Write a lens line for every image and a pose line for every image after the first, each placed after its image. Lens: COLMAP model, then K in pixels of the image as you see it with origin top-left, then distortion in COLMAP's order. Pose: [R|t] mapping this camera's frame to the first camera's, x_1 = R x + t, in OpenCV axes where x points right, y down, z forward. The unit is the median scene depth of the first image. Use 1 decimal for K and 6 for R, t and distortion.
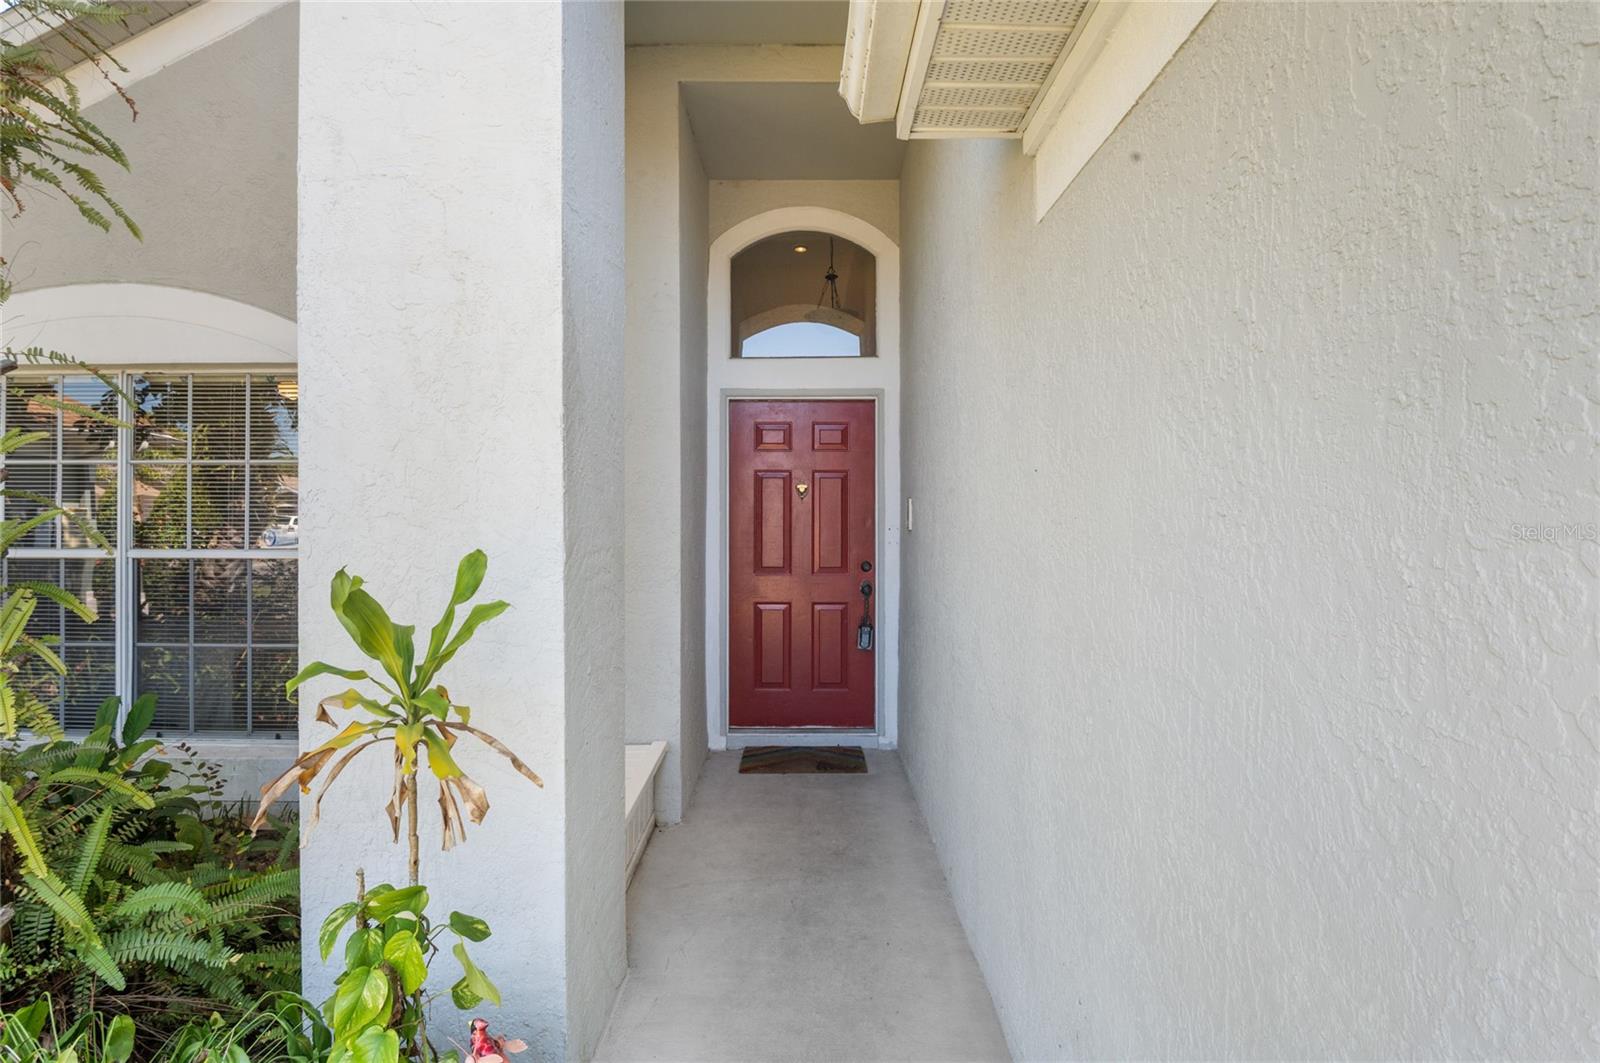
lens RADIAL K [[783.6, 0, 785.2], [0, 783.6, 529.8], [0, 0, 1]] dist [-0.024082, -0.000547]
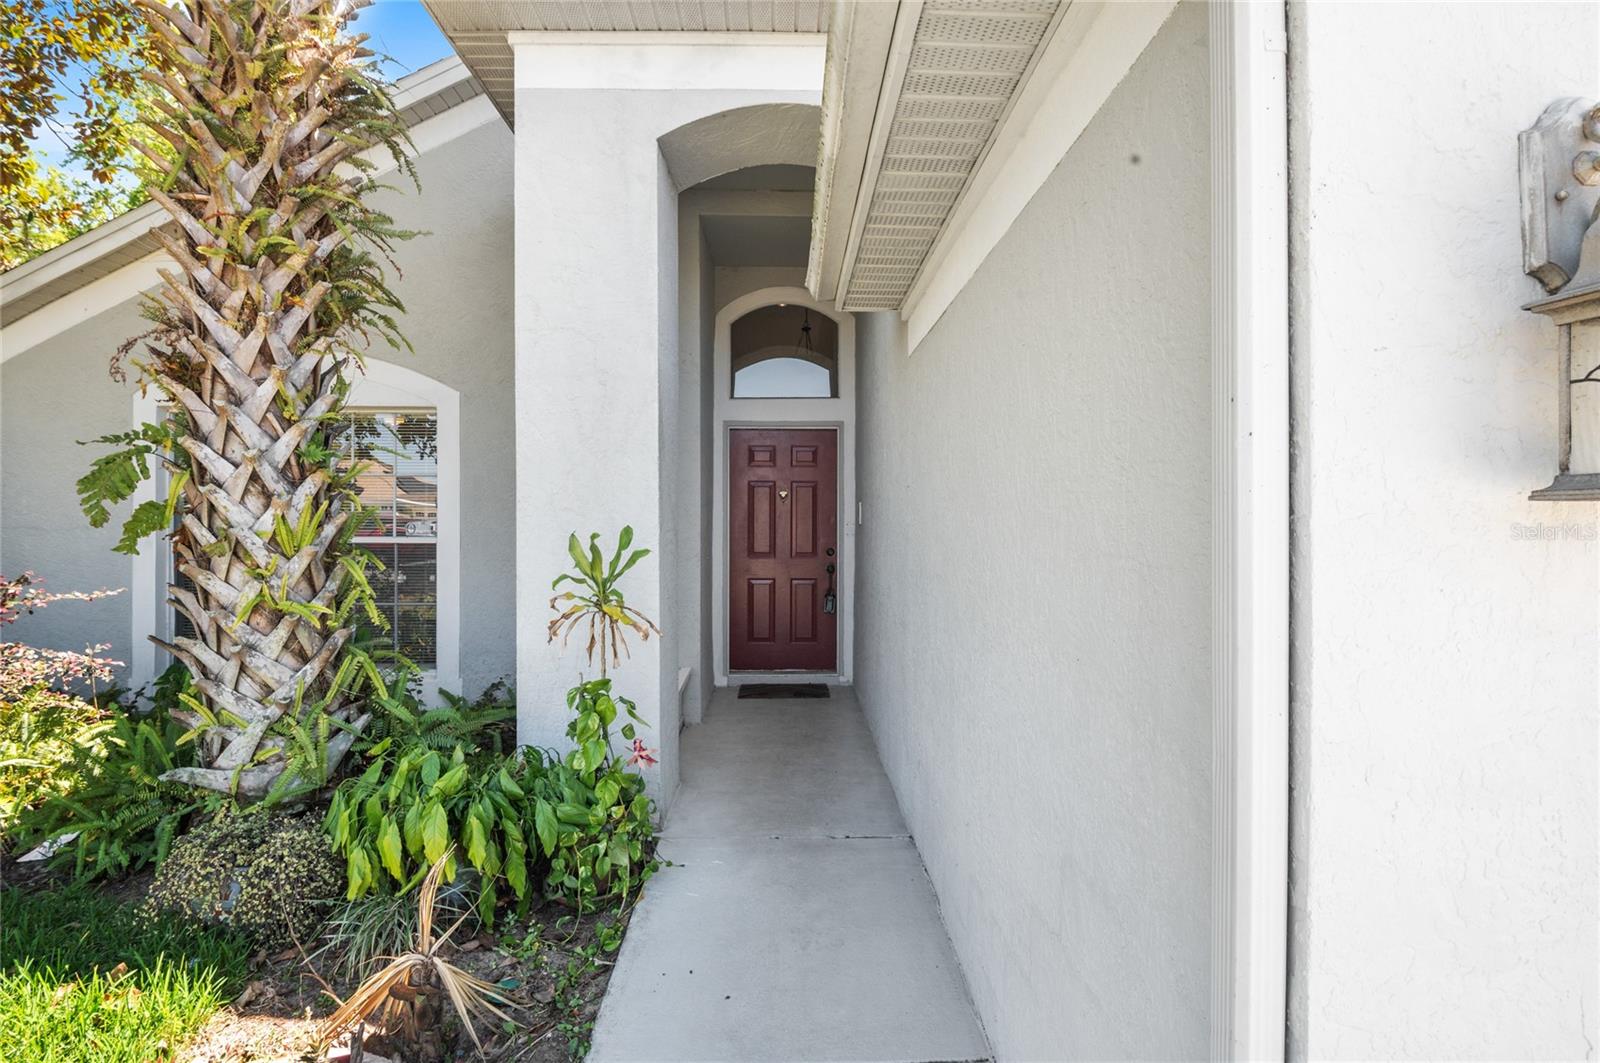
lens RADIAL K [[783.6, 0, 797.1], [0, 783.6, 524.0], [0, 0, 1]] dist [-0.024082, -0.000547]
pose [[0.999108, 0.002344, 0.042170, -0.012131], [-0.001829, 0.999923, -0.012258, 0.015297], [-0.042195, 0.012169, 0.999035, -0.363393]]
